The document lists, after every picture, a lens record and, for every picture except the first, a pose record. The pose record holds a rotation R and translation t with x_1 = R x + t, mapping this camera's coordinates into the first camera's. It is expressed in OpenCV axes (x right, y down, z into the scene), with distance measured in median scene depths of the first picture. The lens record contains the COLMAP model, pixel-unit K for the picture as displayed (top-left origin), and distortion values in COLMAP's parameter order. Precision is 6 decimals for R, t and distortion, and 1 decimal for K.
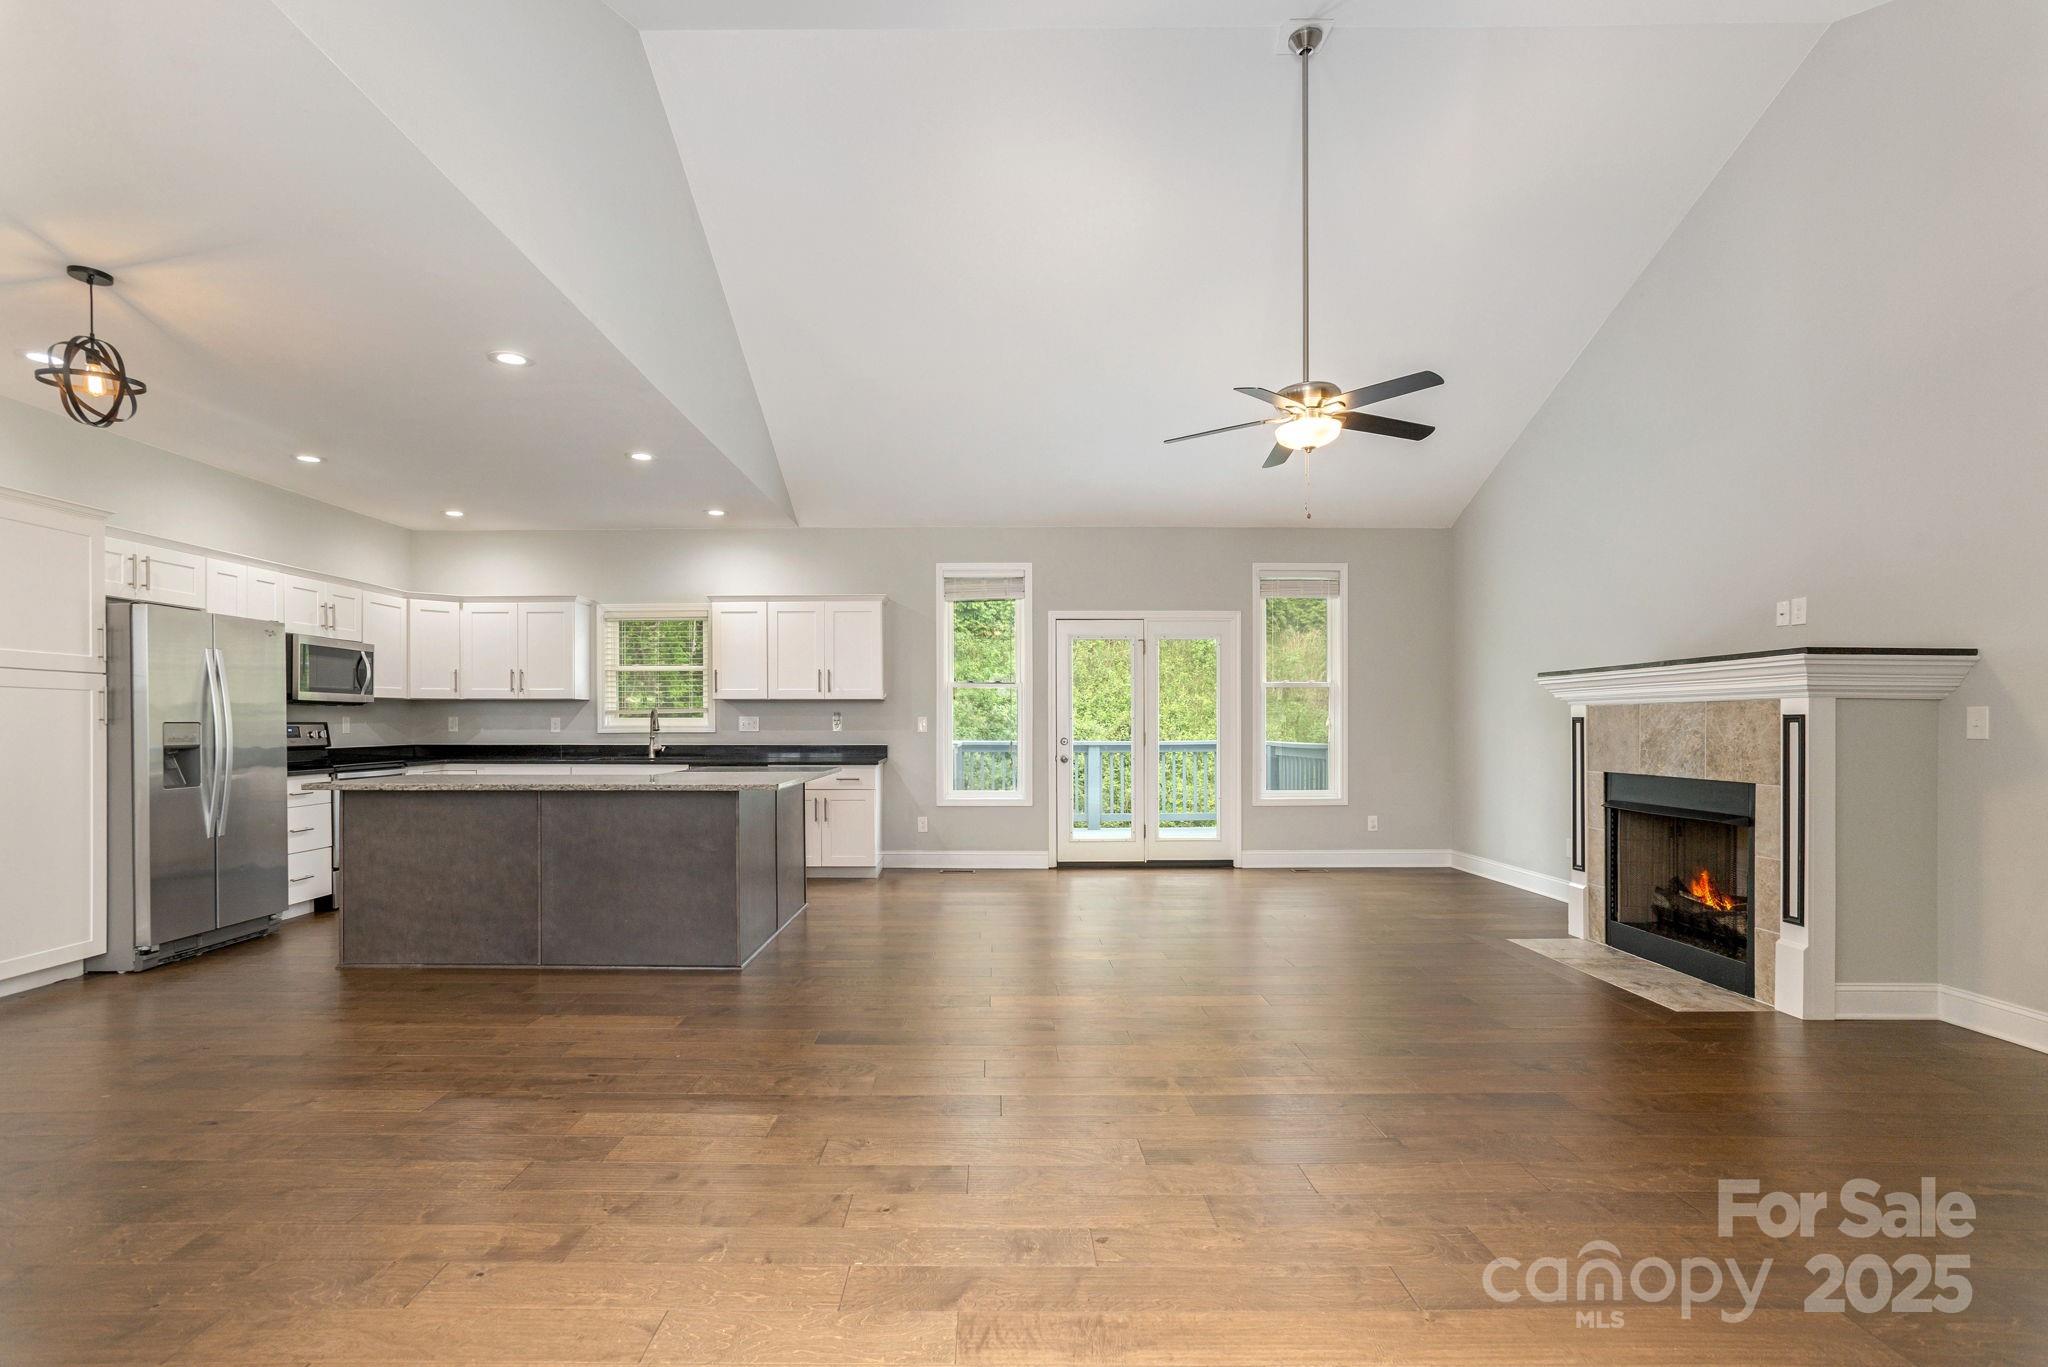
lens RADIAL K [[999.1, 0, 996.8], [0, 999.1, 725.7], [0, 0, 1]] dist [-0.026917, 0.024285]
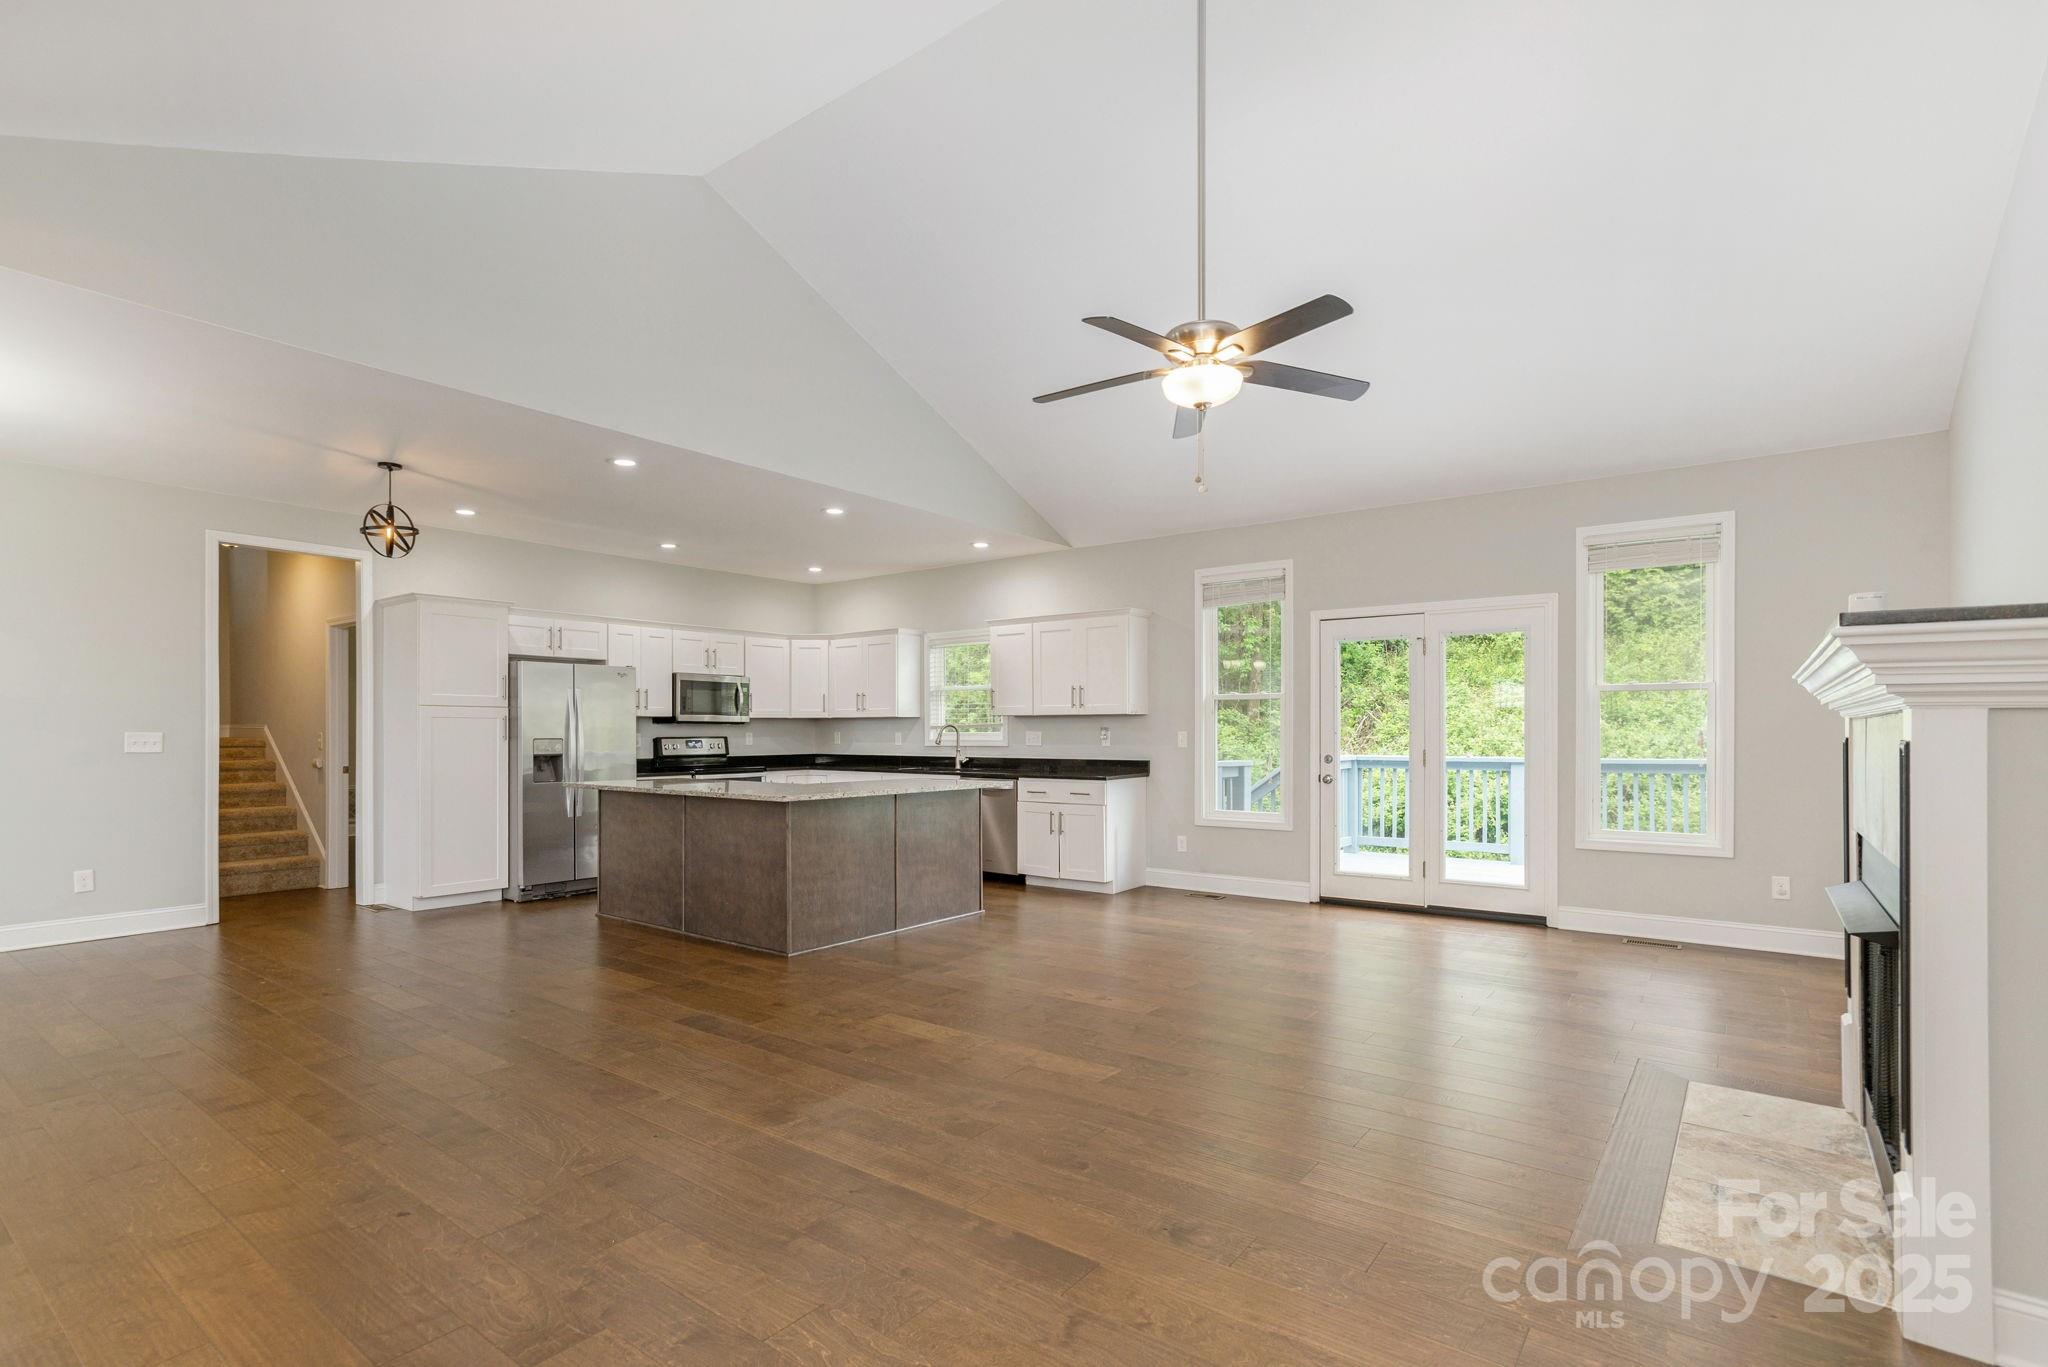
lens RADIAL K [[999.1, 0, 996.8], [0, 999.1, 725.7], [0, 0, 1]] dist [-0.026917, 0.024285]
pose [[0.793524, -0.005404, -0.608515, 0.457763], [-0.000156, 0.999959, -0.009084, -0.007084], [0.608539, 0.007303, 0.793490, 0.170789]]
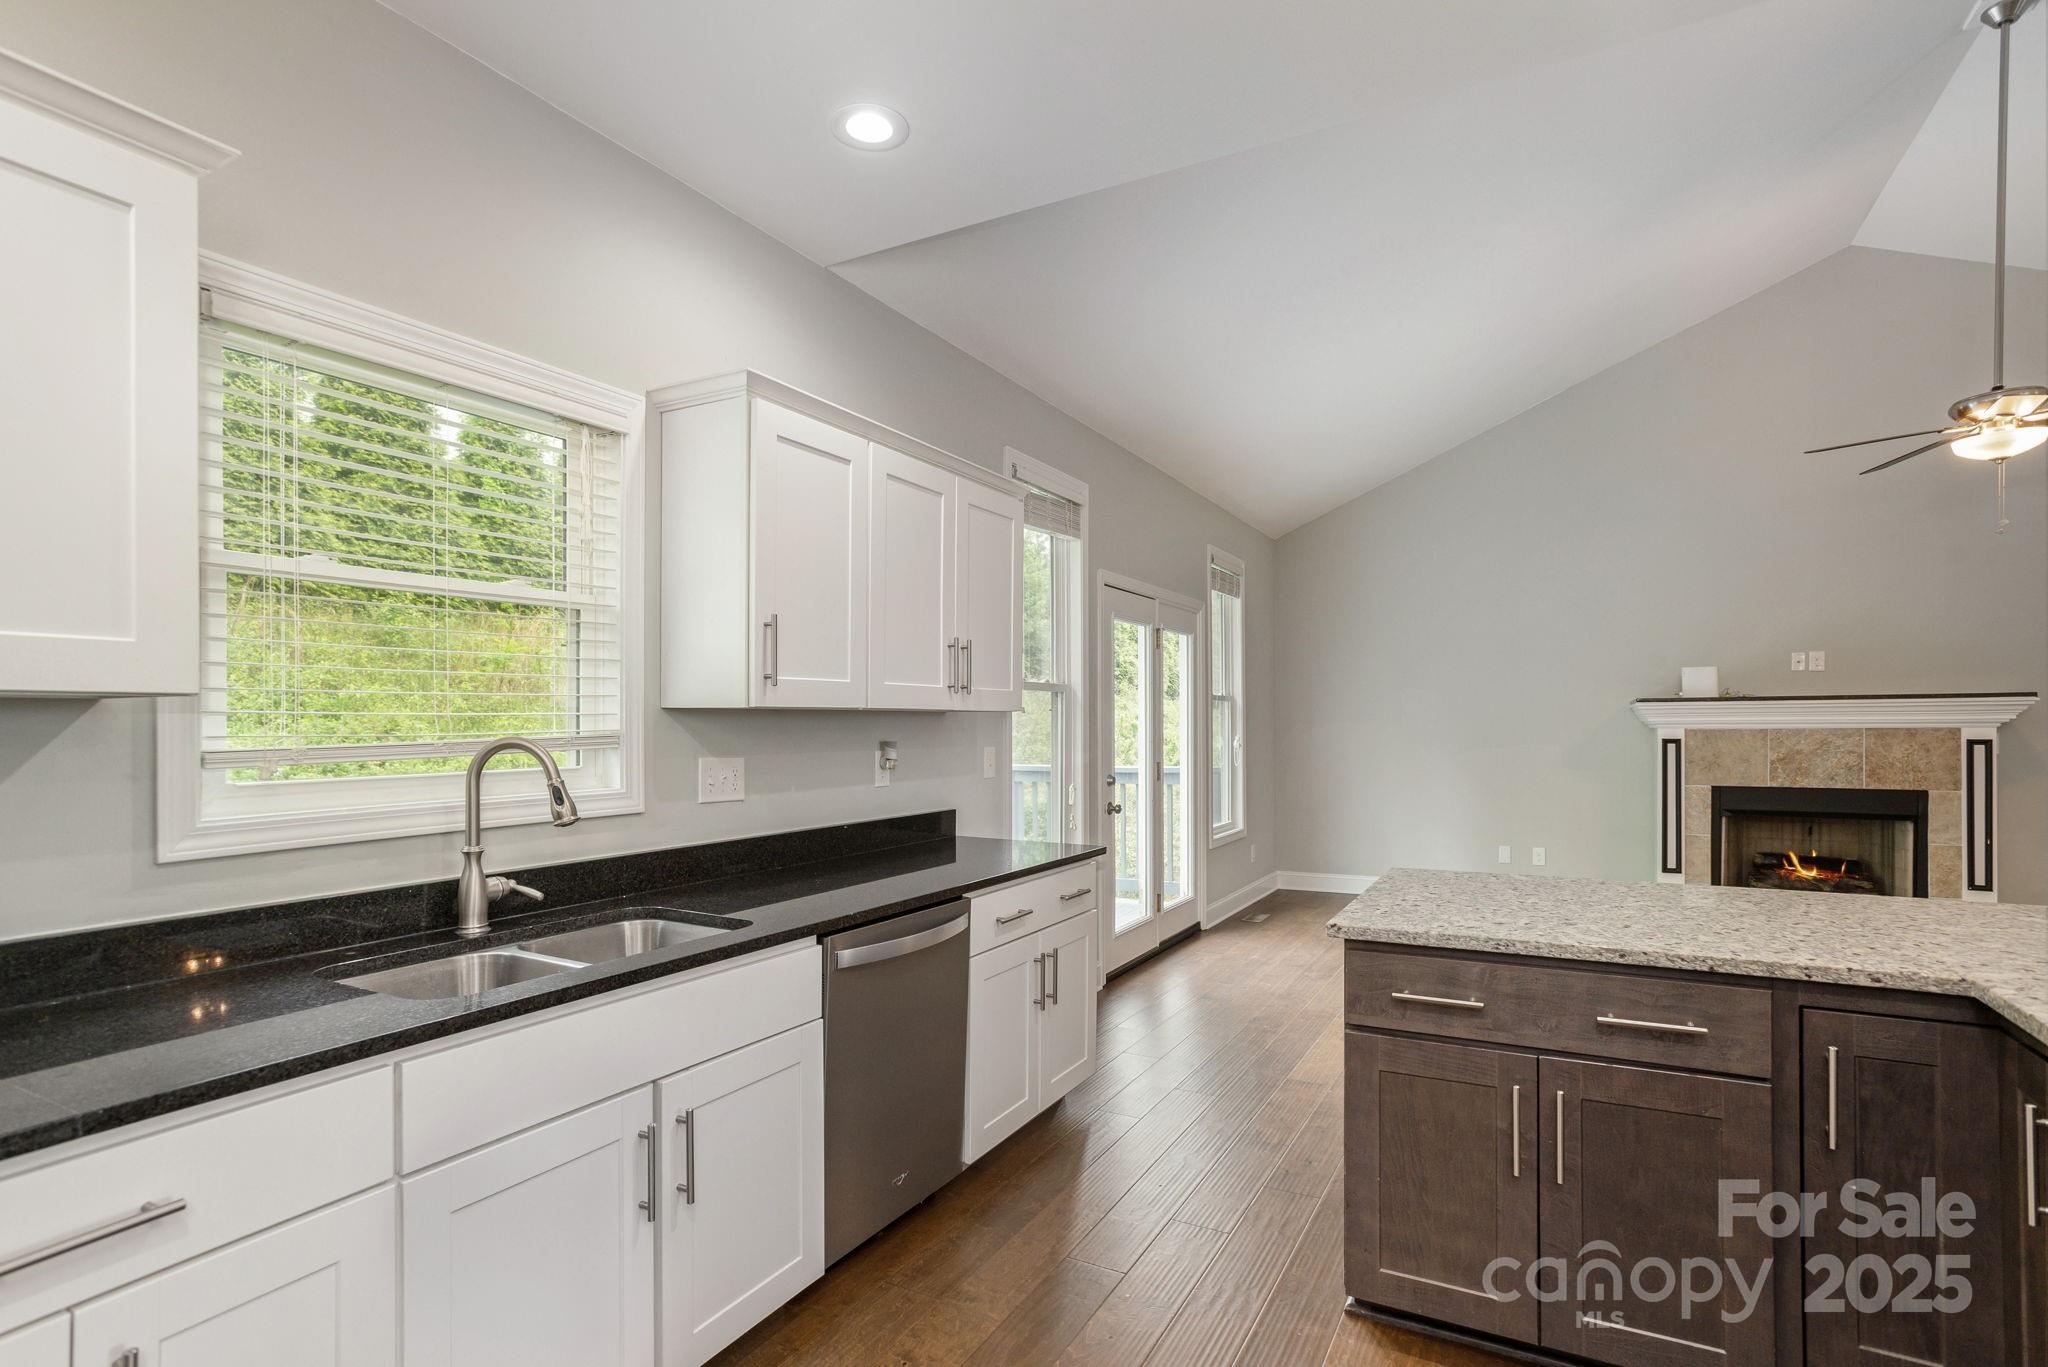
lens RADIAL K [[993.8, 0, 1057.9], [0, 993.8, 719.0], [0, 0, 1]] dist [-0.063520, 0.041498]
pose [[0.463961, 0.002459, 0.885852, -0.617248], [0.005966, 0.999965, -0.005900, -0.024370], [-0.885835, 0.008022, 0.463930, 0.928396]]
